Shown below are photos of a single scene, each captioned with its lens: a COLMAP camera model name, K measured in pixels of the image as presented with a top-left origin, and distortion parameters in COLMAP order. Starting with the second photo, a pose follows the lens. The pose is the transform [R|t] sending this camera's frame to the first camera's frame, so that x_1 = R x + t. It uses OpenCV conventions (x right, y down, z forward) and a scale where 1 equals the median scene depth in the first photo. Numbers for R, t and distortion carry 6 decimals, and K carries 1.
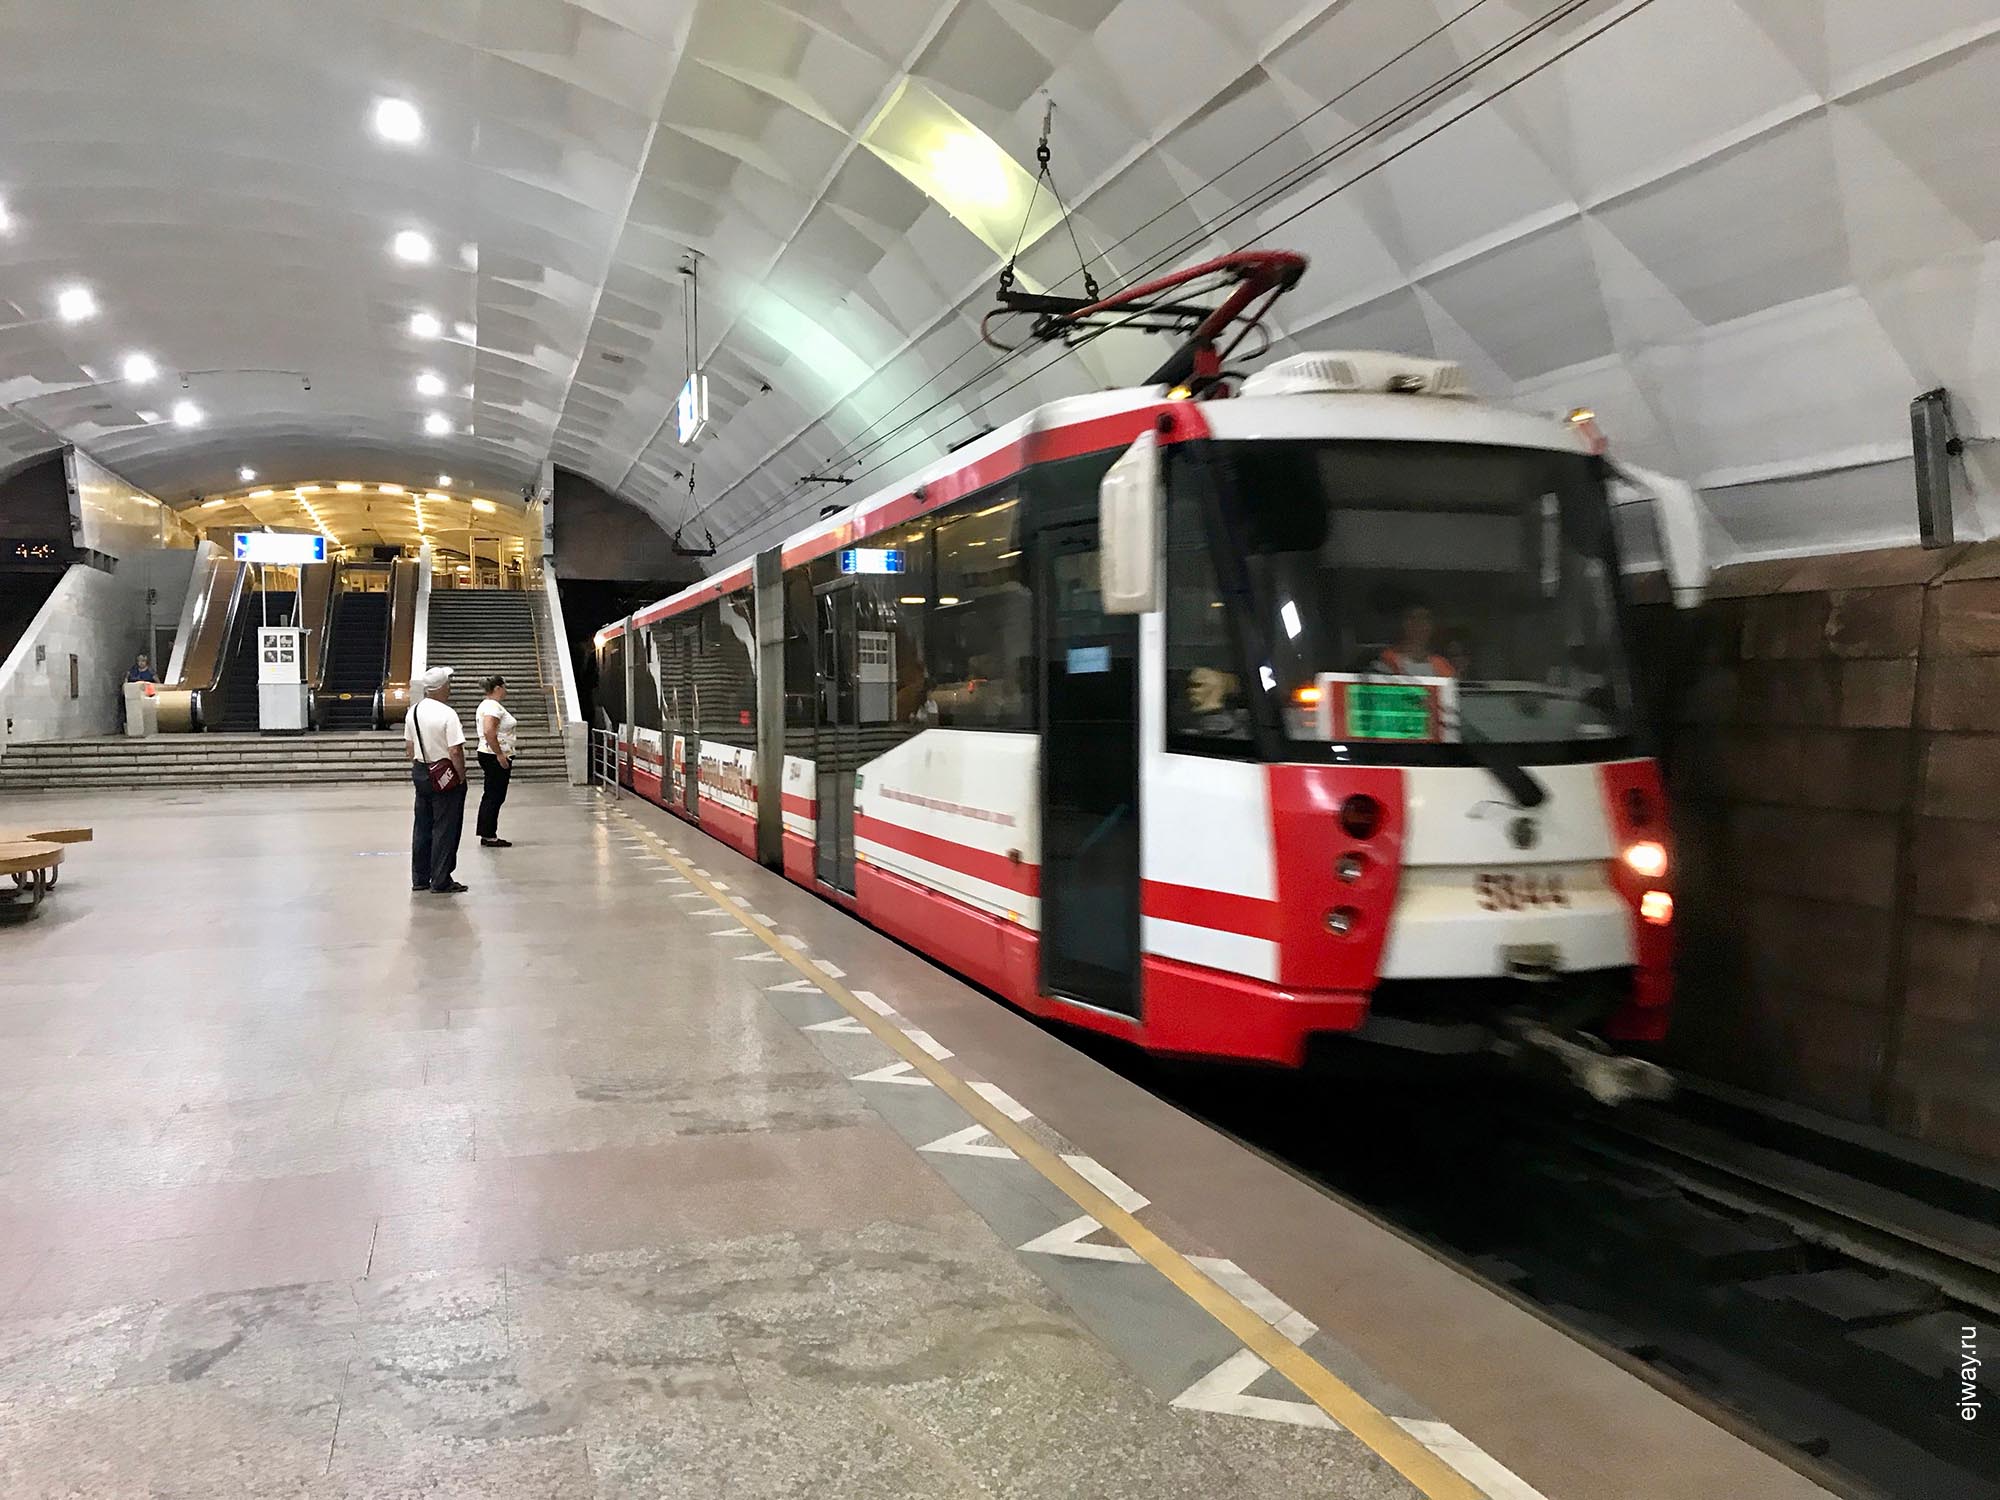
lens RADIAL K [[1663.8, 0, 996.6], [0, 1663.8, 744.3], [0, 0, 1]] dist [-0.000736, -0.001096]
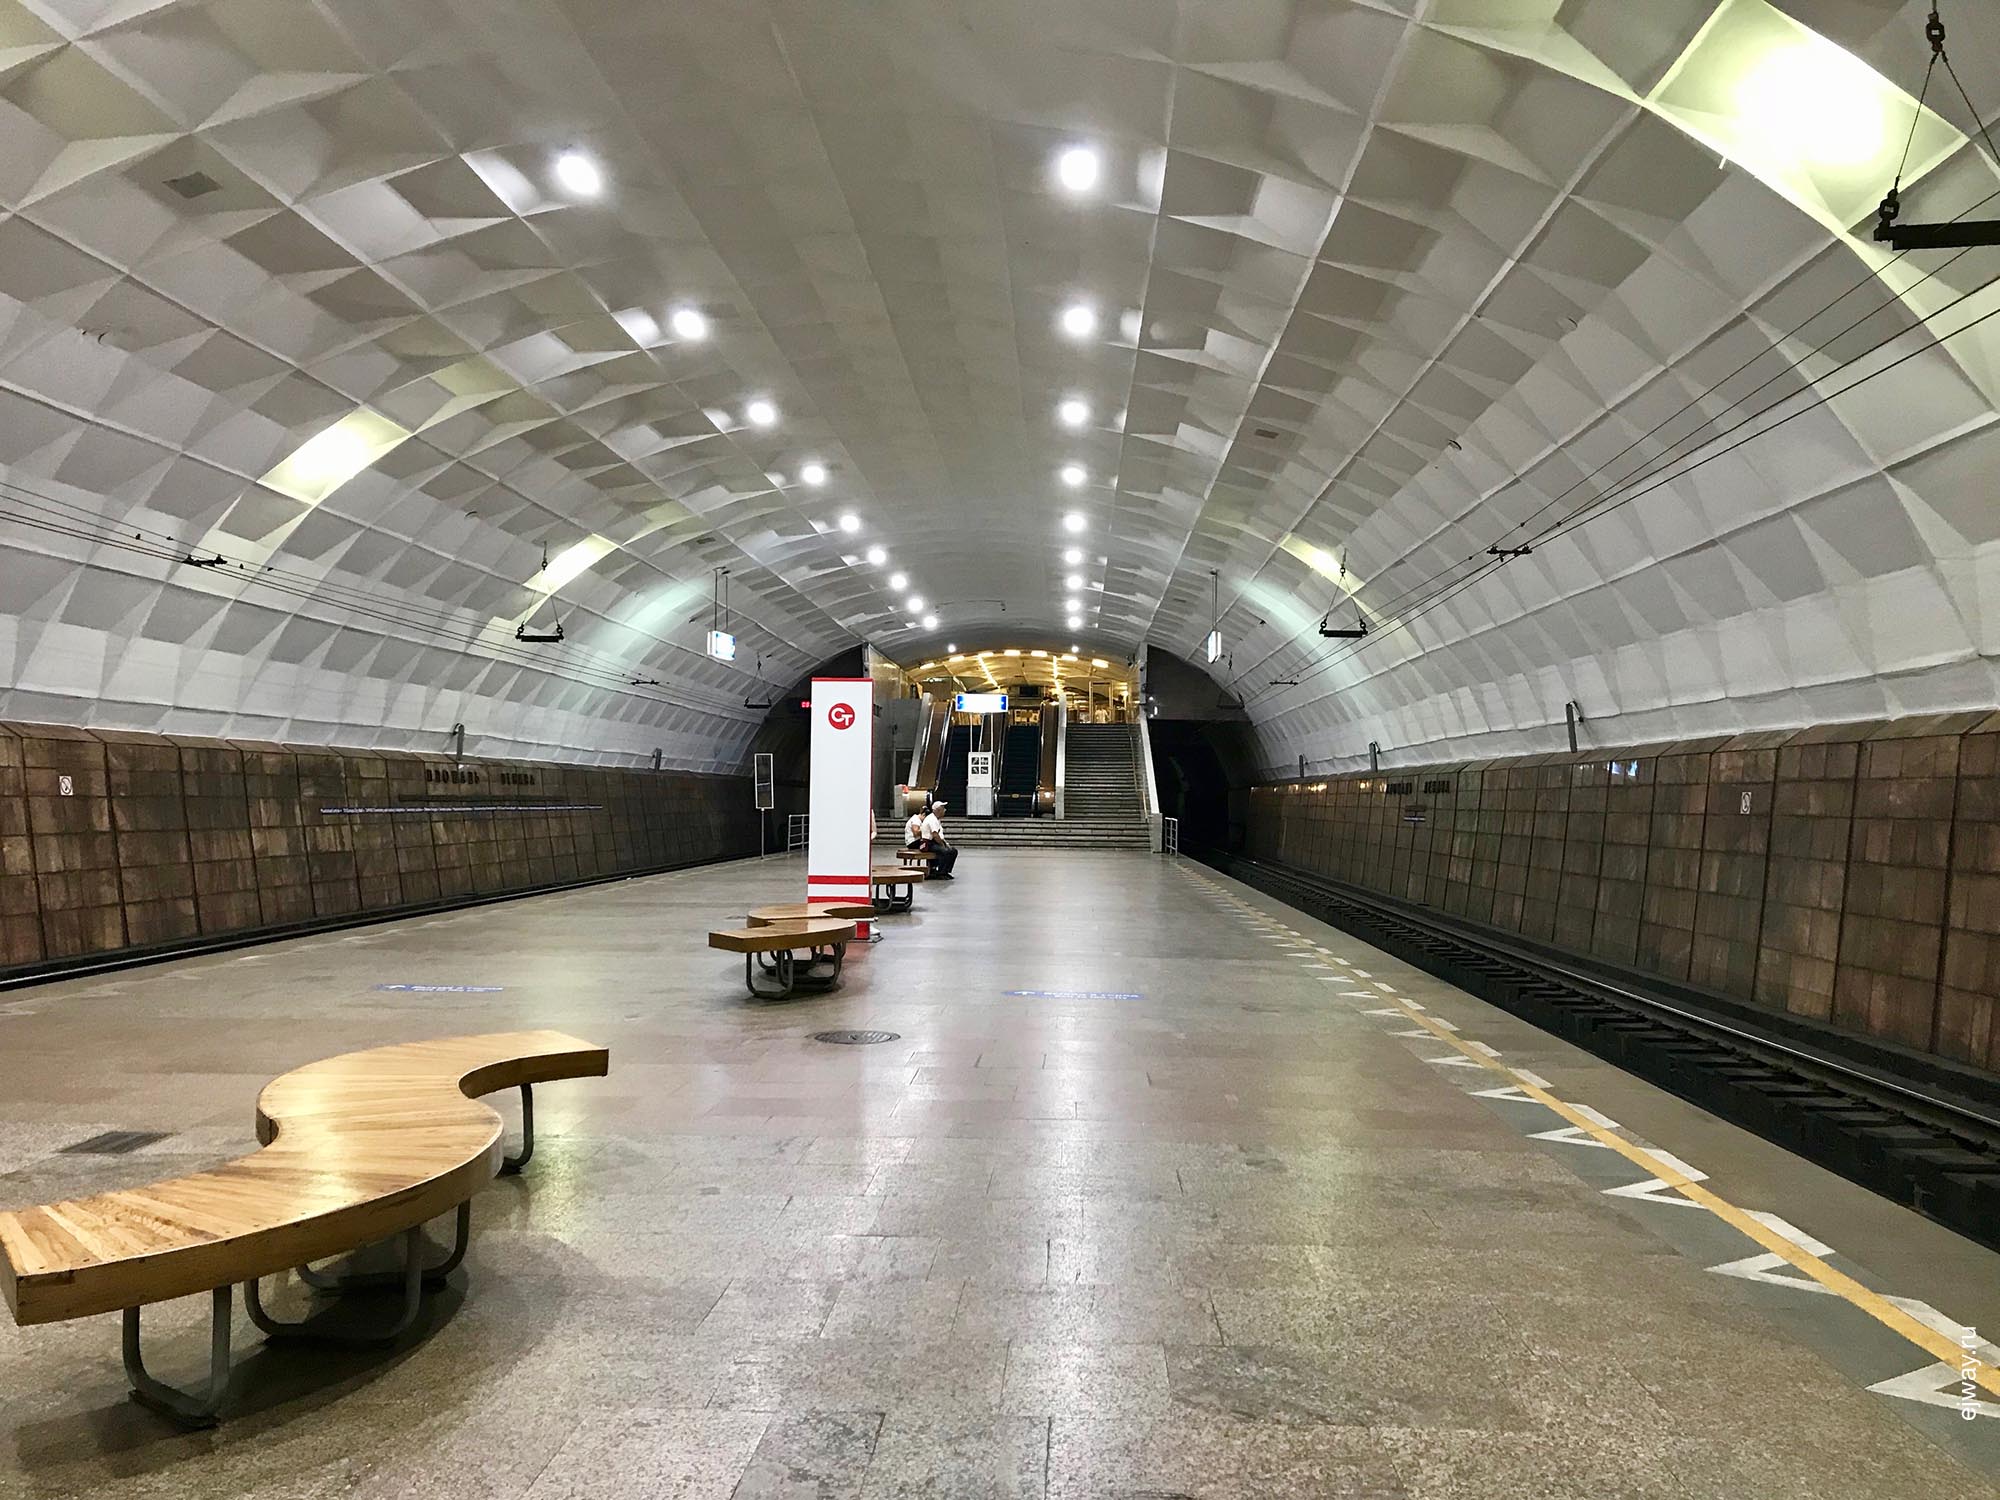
lens RADIAL K [[1663.8, 0, 998.1], [0, 1663.8, 751.9], [0, 0, 1]] dist [-0.000736, -0.001096]
pose [[0.938669, 0.005676, -0.344773, 0.130720], [-0.026164, 0.998154, -0.054802, 0.015919], [0.343826, 0.060462, 0.937085, -0.465903]]
